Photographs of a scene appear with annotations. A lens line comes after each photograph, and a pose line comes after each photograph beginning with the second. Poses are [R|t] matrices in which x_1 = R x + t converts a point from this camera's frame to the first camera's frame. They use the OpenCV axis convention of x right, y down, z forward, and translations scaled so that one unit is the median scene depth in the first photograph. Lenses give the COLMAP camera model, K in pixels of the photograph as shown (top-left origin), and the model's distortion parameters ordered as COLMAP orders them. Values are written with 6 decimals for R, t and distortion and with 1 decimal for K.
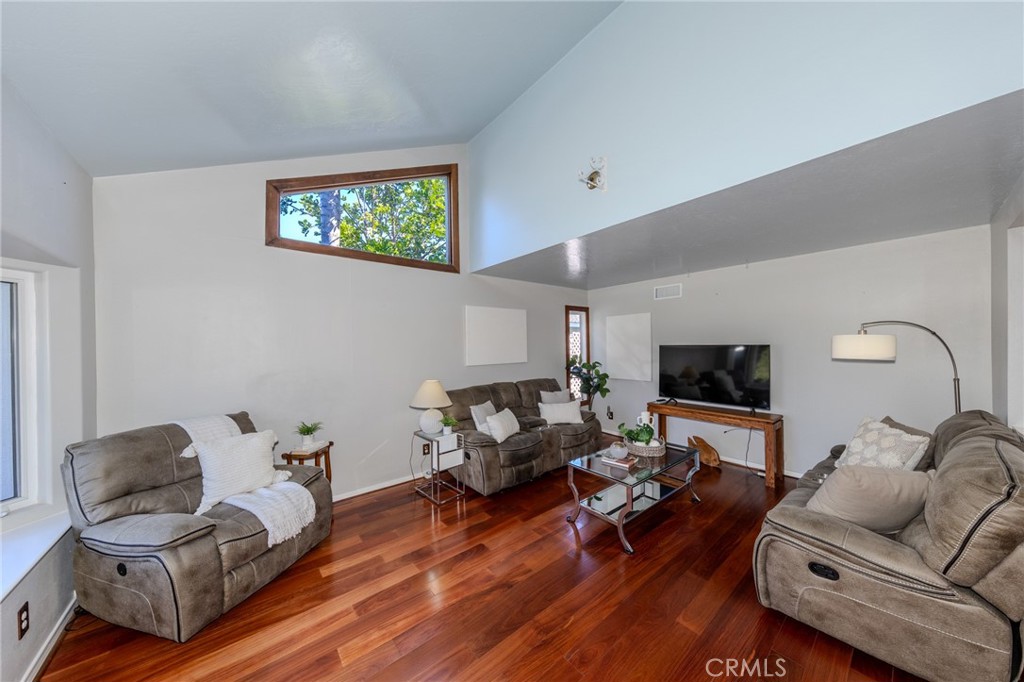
lens RADIAL K [[332.0, 0, 512.0], [0, 332.0, 341.0], [0, 0, 1]] dist [0.000776, -0.000011]
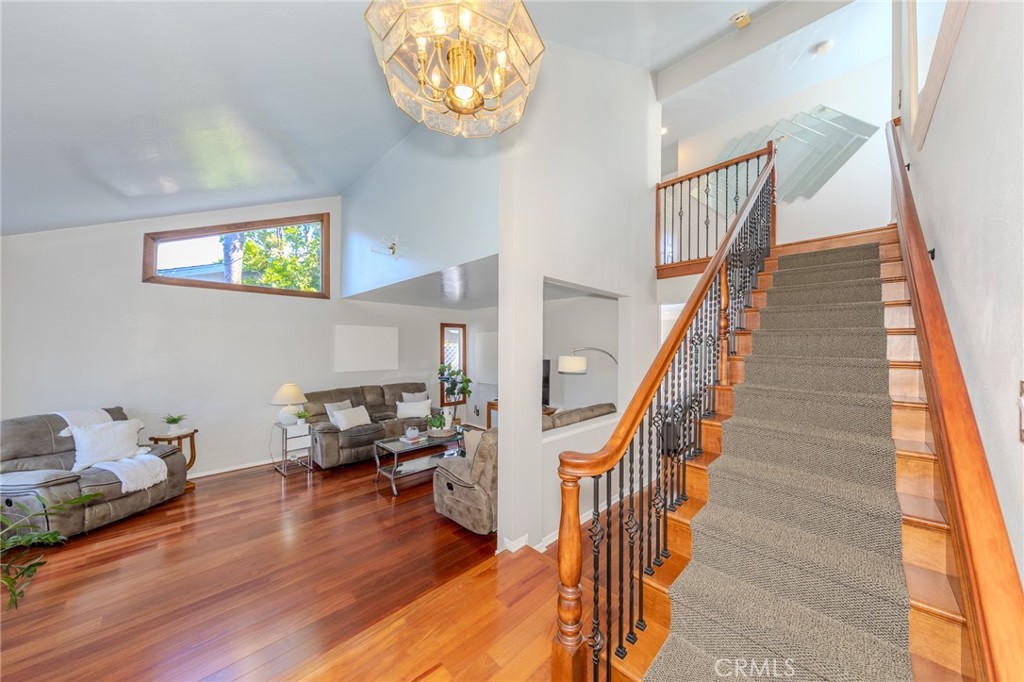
lens RADIAL K [[341.2, 0, 535.3], [0, 341.2, 343.4], [0, 0, 1]] dist [0.000193, -0.000025]
pose [[0.992434, 0.018634, 0.121358, 0.600910], [-0.018699, 0.999825, -0.000602, -0.064704], [-0.121348, -0.001672, 0.992609, -0.499124]]
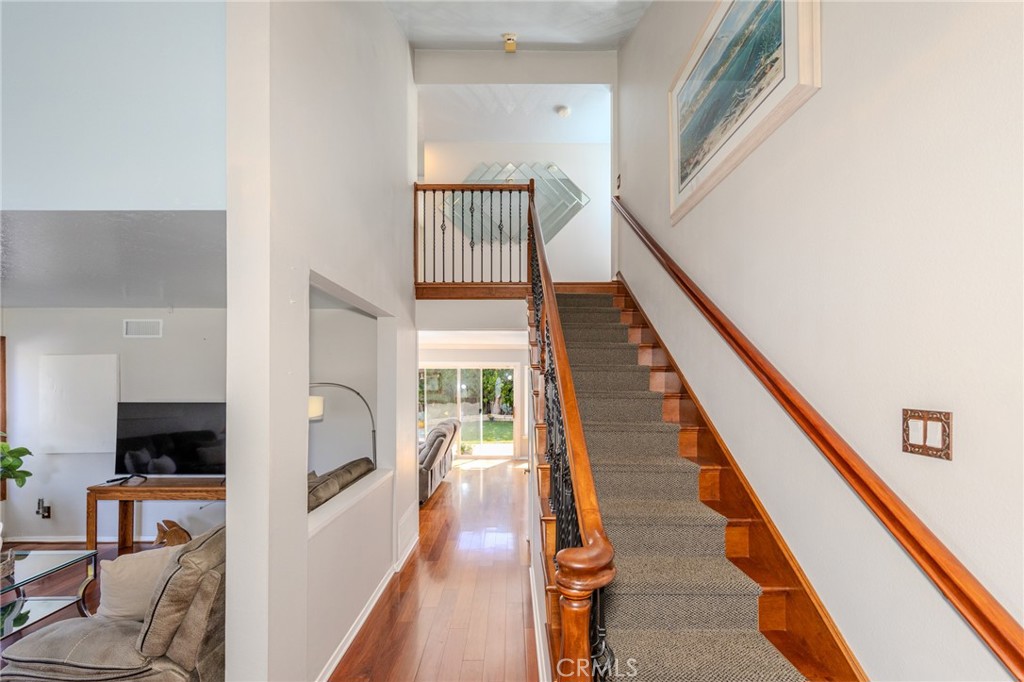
lens RADIAL K [[396.7, 0, 515.9], [0, 396.7, 375.7], [0, 0, 1]] dist [0.007399, 0.000132]
pose [[0.627206, 0.023216, 0.778508, 0.440390], [-0.017886, 0.999721, -0.015403, -0.064840], [-0.778648, -0.004263, 0.627446, -0.281684]]
